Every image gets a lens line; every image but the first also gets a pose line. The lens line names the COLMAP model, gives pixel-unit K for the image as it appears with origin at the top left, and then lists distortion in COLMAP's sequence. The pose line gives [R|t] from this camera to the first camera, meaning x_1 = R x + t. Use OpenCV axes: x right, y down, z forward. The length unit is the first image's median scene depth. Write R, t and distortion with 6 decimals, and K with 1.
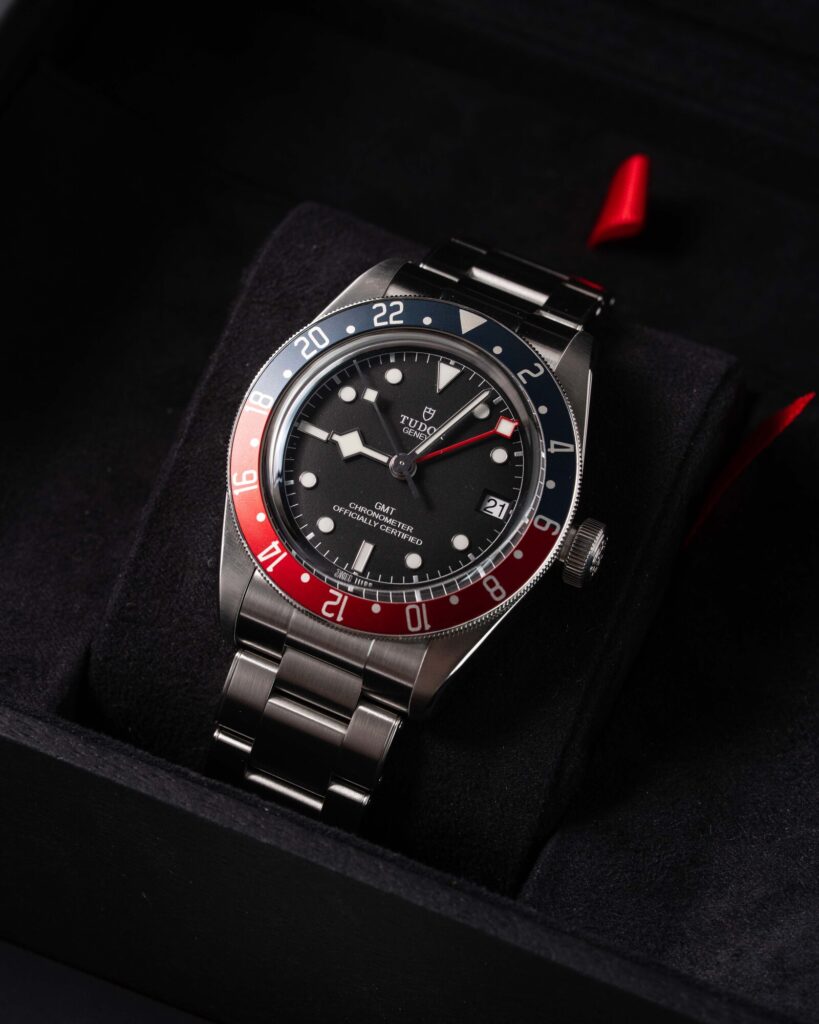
lens RADIAL K [[4466.9, 0, 413.4], [0, 4466.9, 516.3], [0, 0, 1]] dist [0.175207, 0.000000]
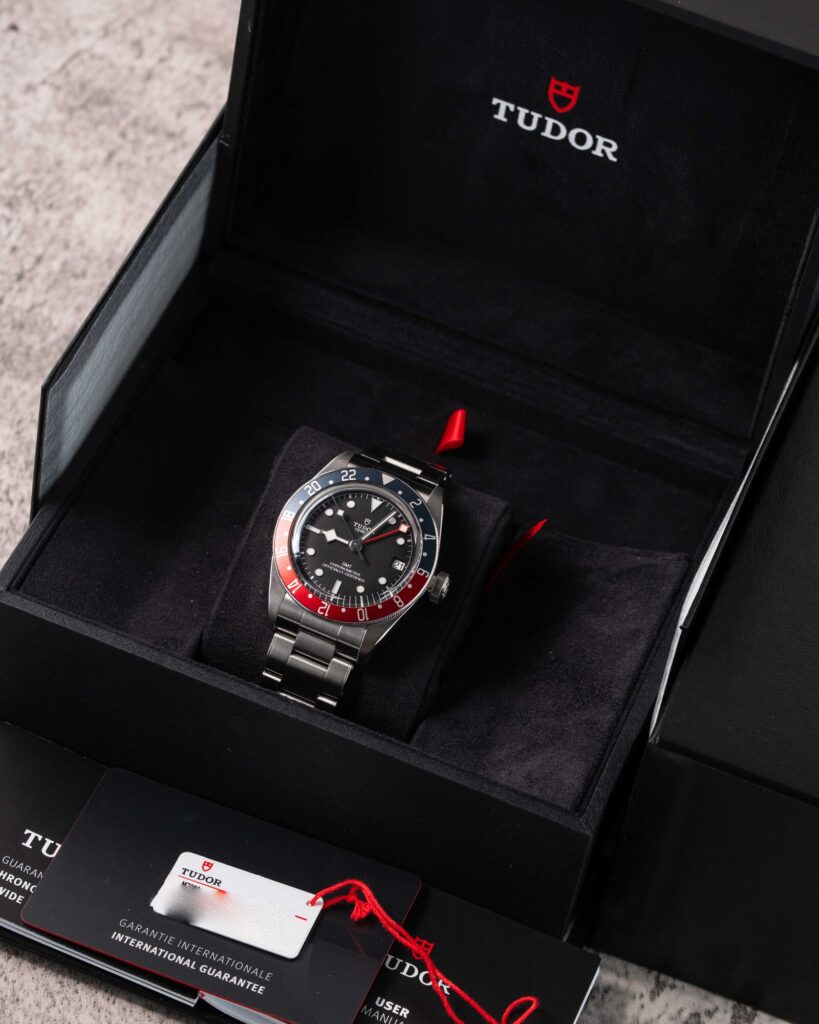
lens RADIAL K [[4466.9, 0, 408.0], [0, 4466.9, 510.4], [0, 0, 1]] dist [0.175207, 0.000000]
pose [[0.997821, 0.015586, 0.064105, -0.114102], [-0.009998, 0.996195, -0.086578, 0.156157], [-0.065211, 0.085748, 0.994180, -1.123197]]
